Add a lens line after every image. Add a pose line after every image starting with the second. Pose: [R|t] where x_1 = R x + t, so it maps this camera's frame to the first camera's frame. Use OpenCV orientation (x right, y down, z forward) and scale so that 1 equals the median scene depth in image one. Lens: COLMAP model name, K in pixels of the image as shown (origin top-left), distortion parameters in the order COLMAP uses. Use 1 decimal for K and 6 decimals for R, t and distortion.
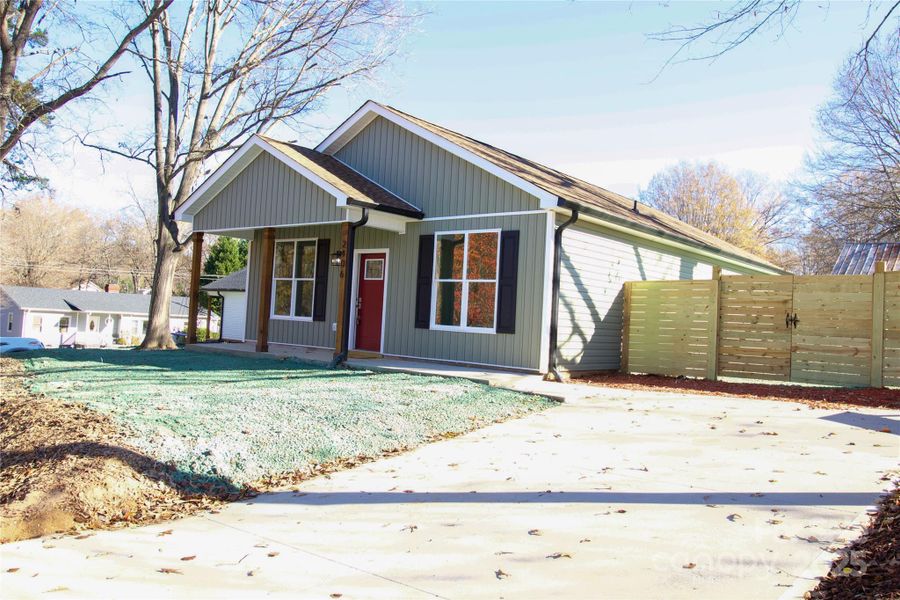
lens RADIAL K [[706.8, 0, 450.0], [0, 706.8, 300.0], [0, 0, 1]] dist [-0.002624, -0.001635]
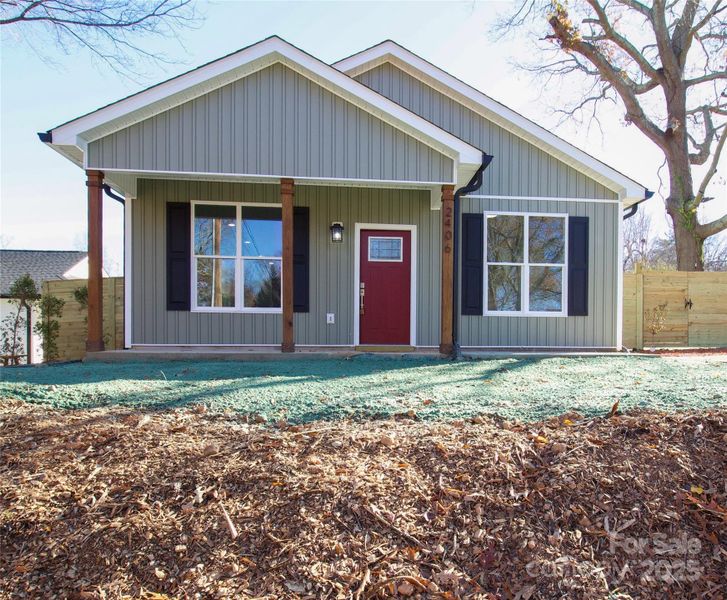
lens RADIAL K [[590.1, 0, 363.5], [0, 590.1, 300.0], [0, 0, 1]] dist [0.028116, -0.002321]
pose [[0.678635, -0.042278, 0.733258, -0.723480], [0.002122, 0.998451, 0.055605, -0.023444], [-0.734473, -0.036179, 0.677673, 0.598004]]
